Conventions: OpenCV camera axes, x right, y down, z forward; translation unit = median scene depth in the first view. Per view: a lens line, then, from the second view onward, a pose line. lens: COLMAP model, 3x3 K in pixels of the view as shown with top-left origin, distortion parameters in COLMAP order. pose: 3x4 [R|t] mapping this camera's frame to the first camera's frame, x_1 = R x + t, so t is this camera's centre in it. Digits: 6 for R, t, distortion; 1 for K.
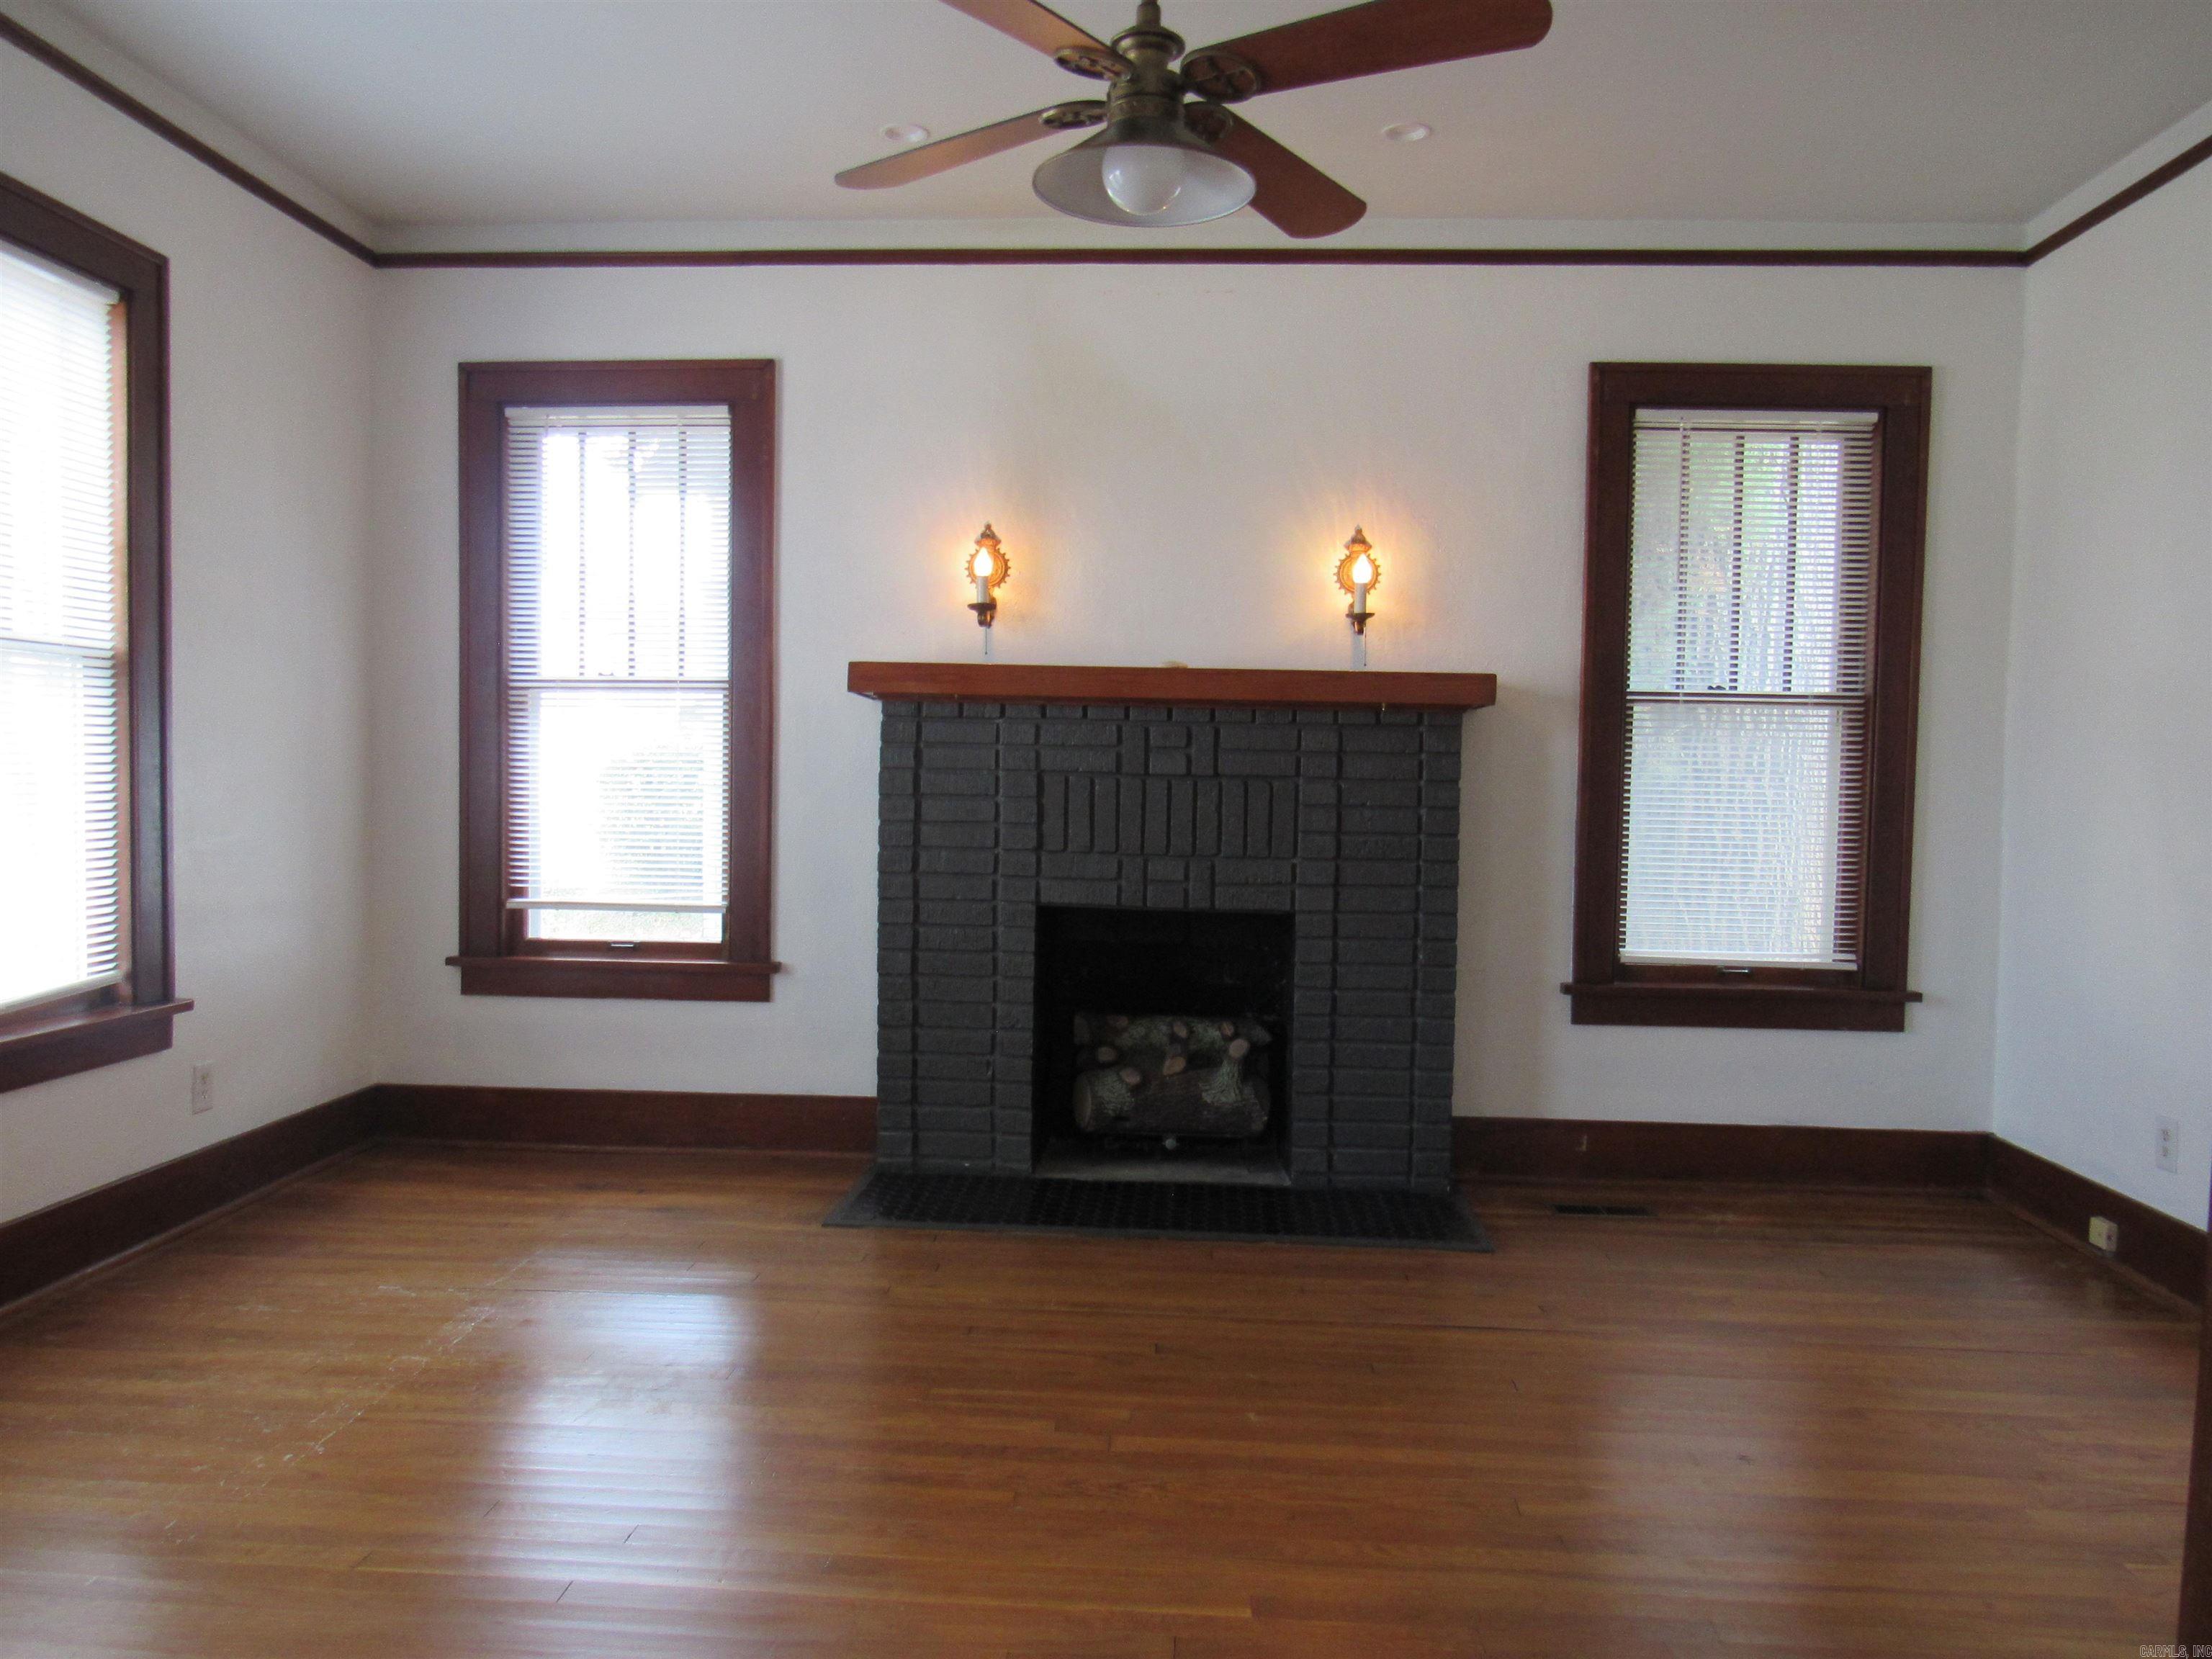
lens RADIAL K [[1567.1, 0, 1112.3], [0, 1567.1, 839.3], [0, 0, 1]] dist [-0.008866, 0.000152]
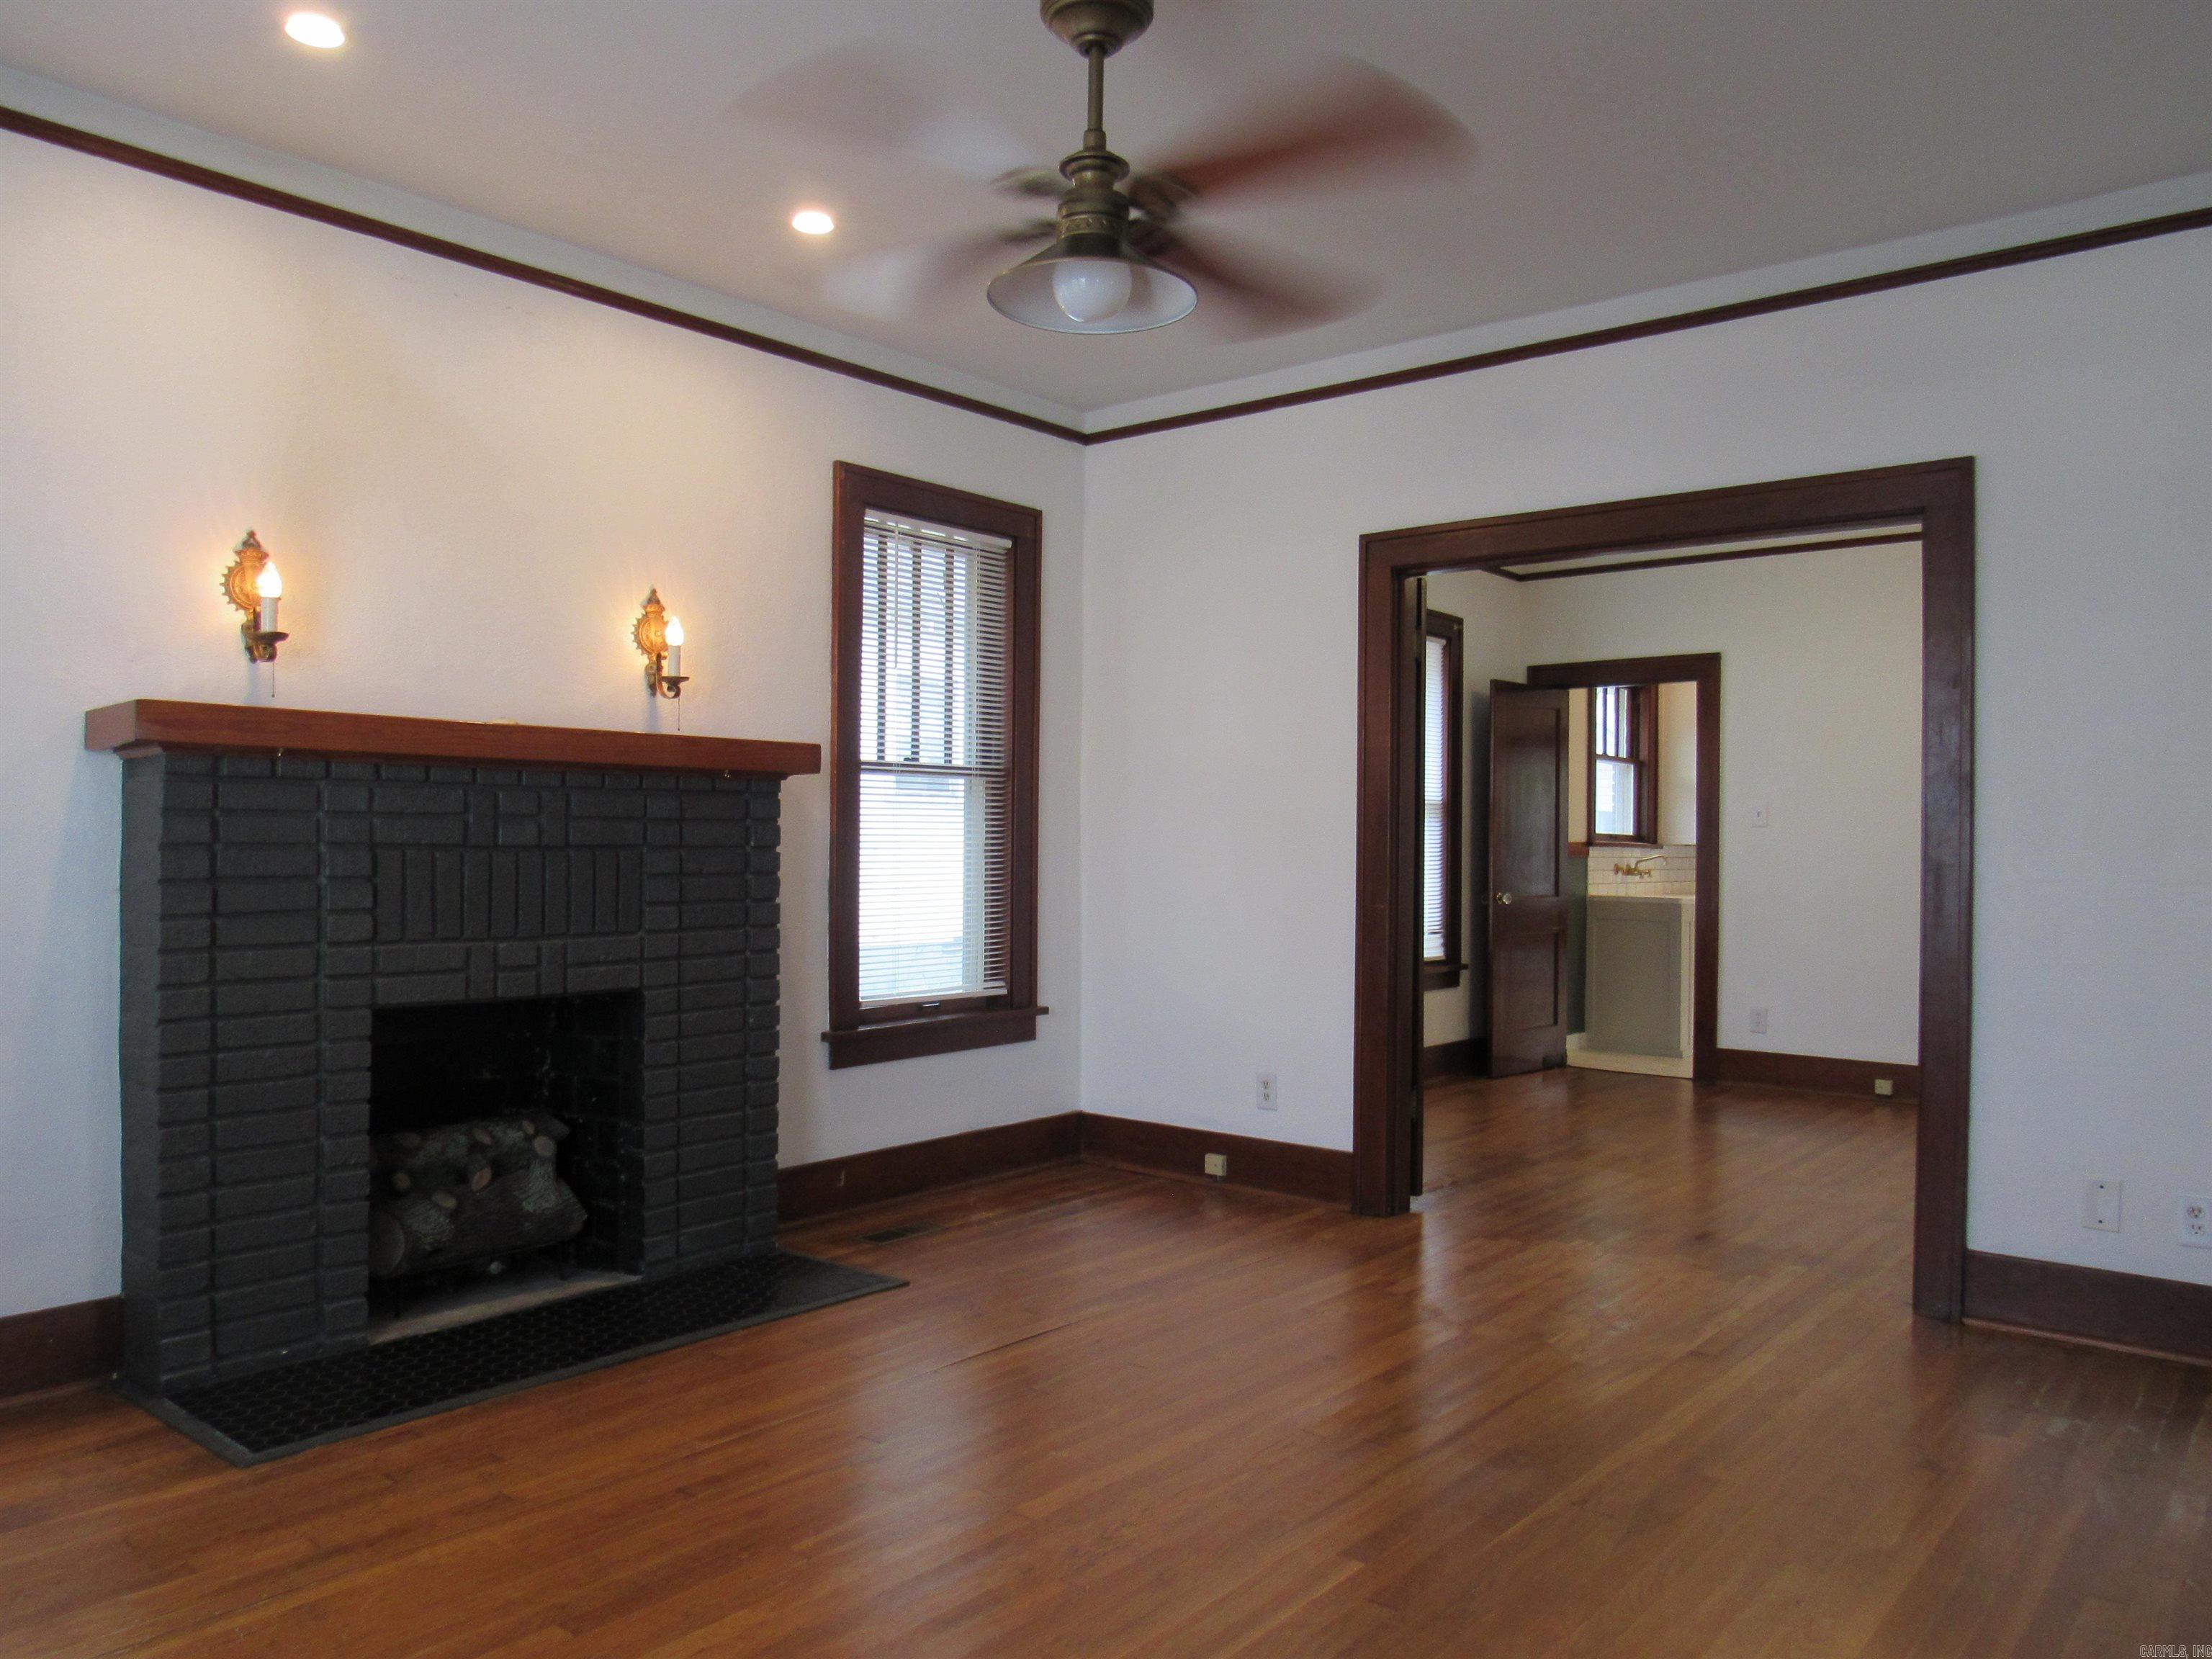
lens RADIAL K [[1591.7, 0, 1106.0], [0, 1591.7, 829.5], [0, 0, 1]] dist [-0.034719, -0.001978]
pose [[0.593380, -0.013231, 0.804814, -0.477571], [0.039506, 0.999139, -0.012702, -0.025591], [-0.803952, 0.039332, 0.593391, 0.200455]]
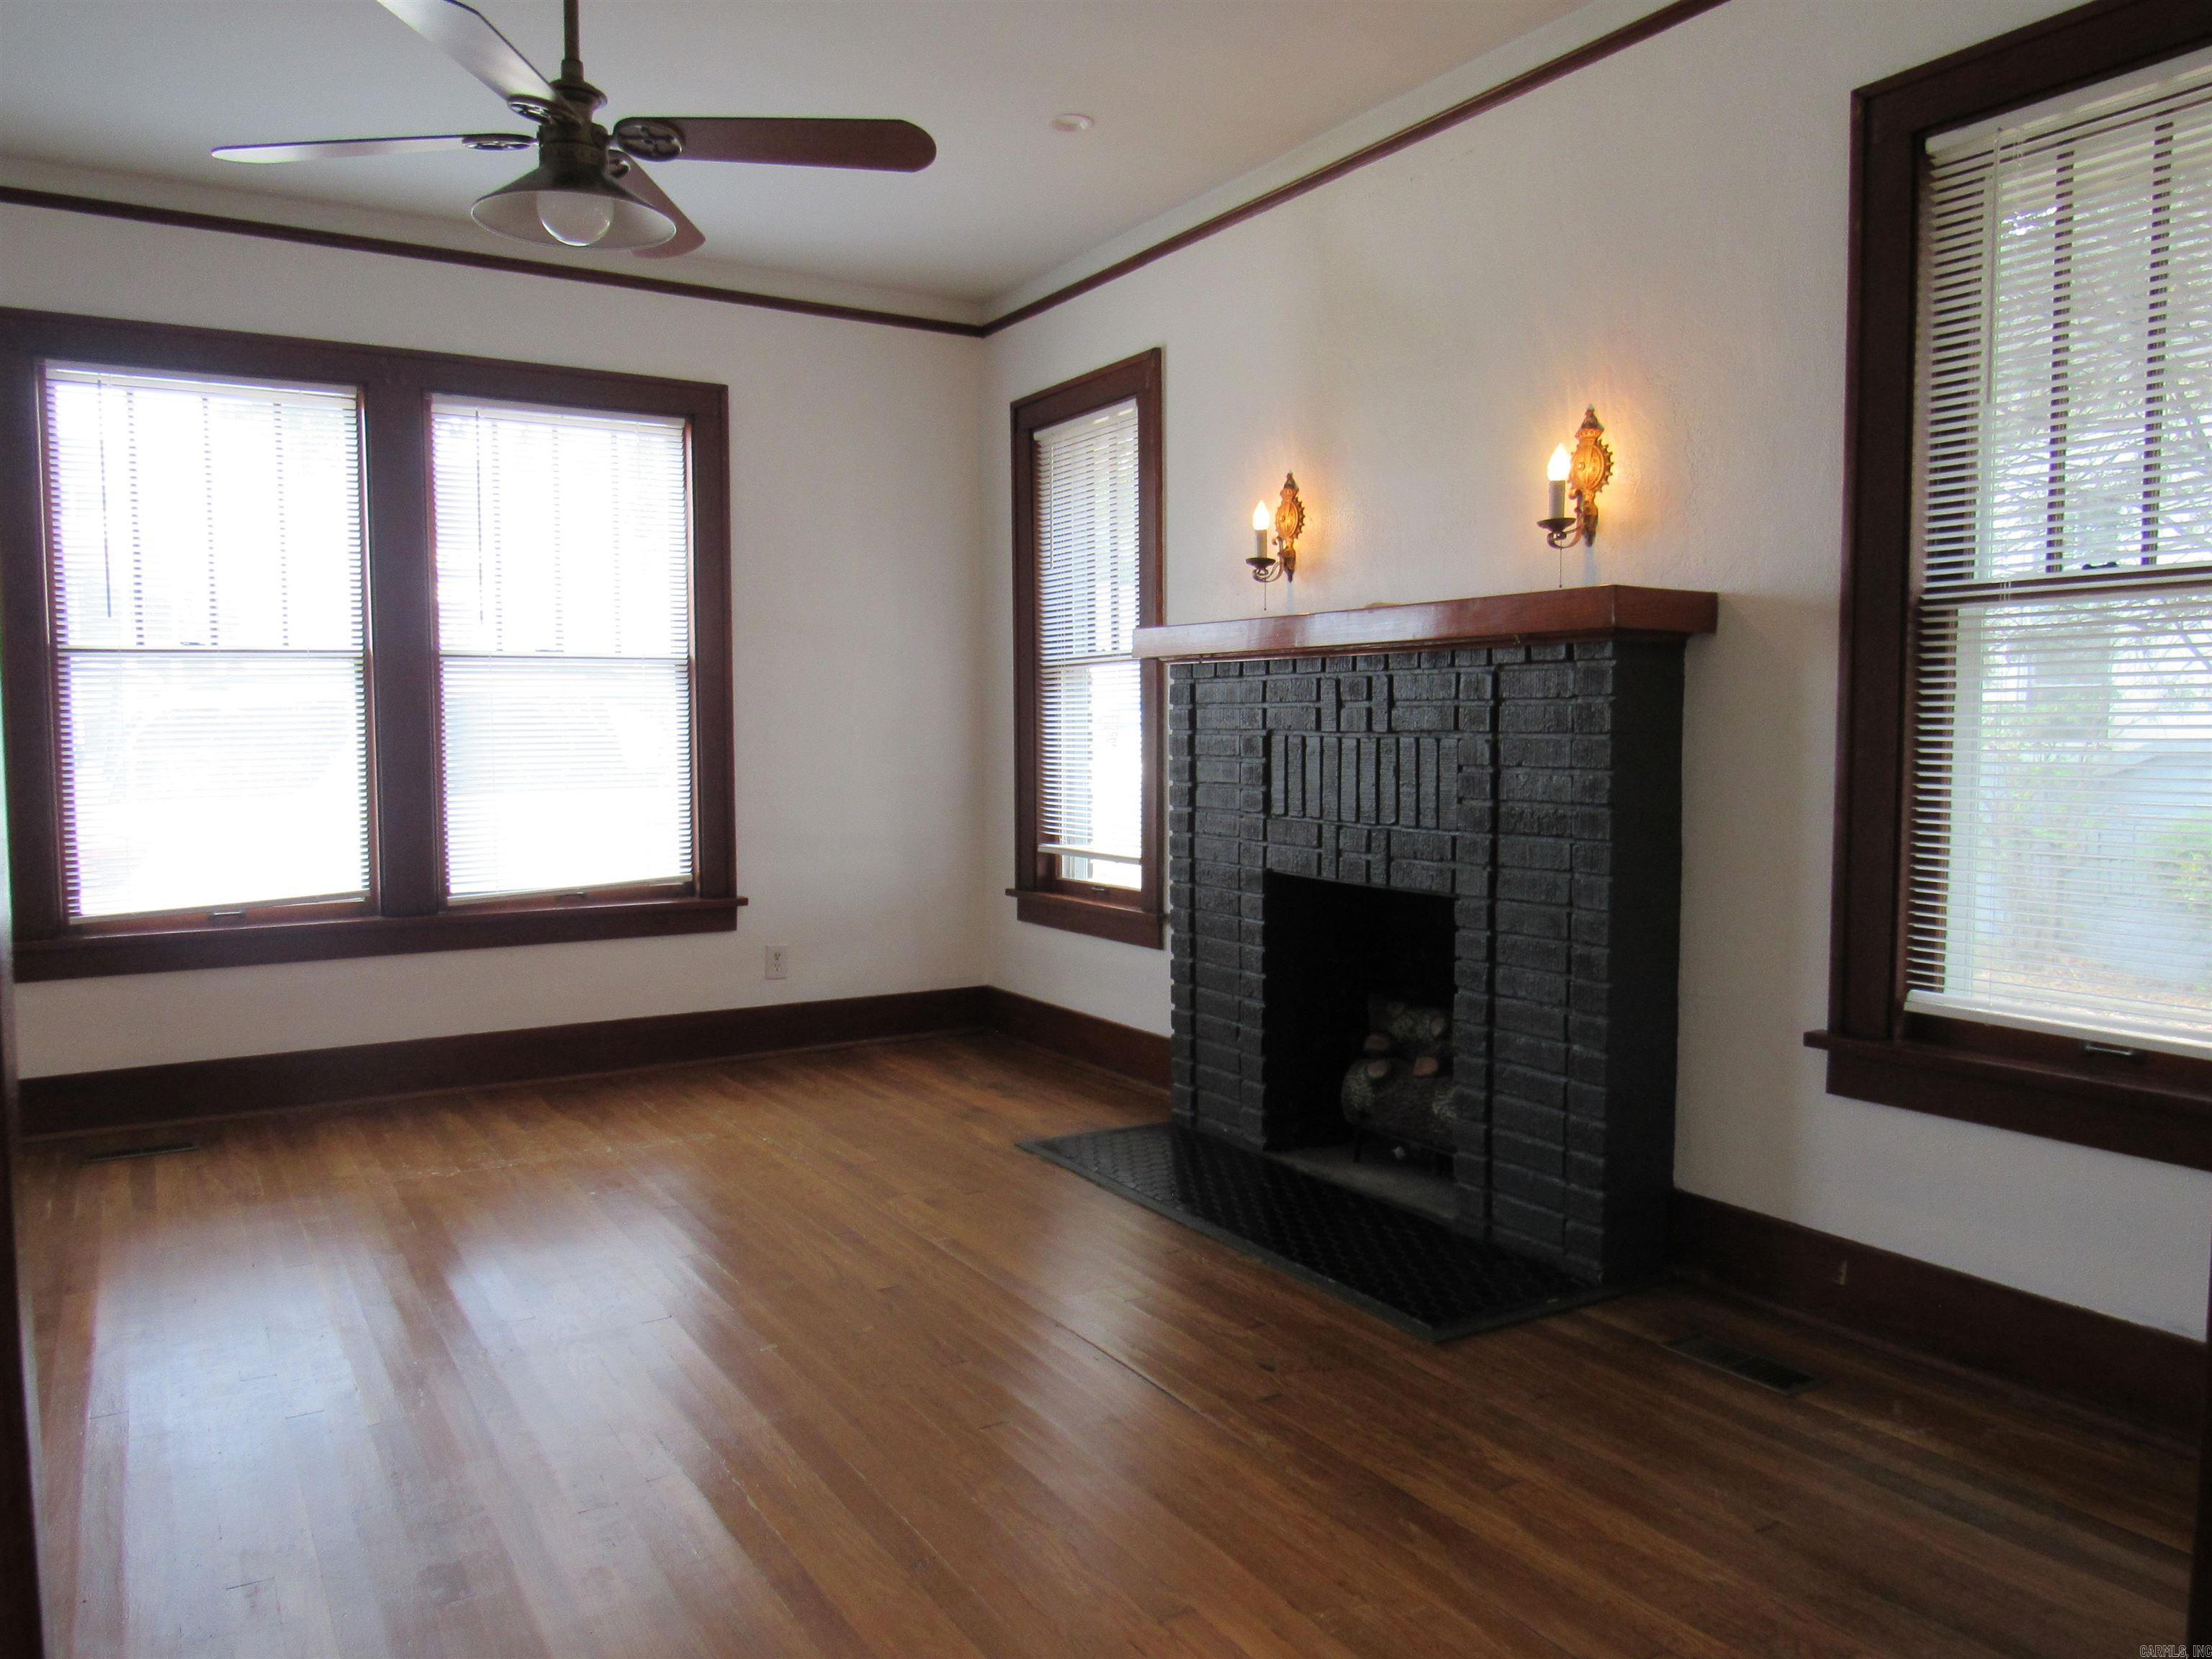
lens RADIAL K [[1575.8, 0, 1134.9], [0, 1575.8, 838.5], [0, 0, 1]] dist [-0.032697, -0.000124]
pose [[0.590614, 0.039479, -0.805988, 0.669075], [-0.026593, 0.999212, 0.029457, -0.003598], [0.806516, 0.004036, 0.591198, 0.368746]]
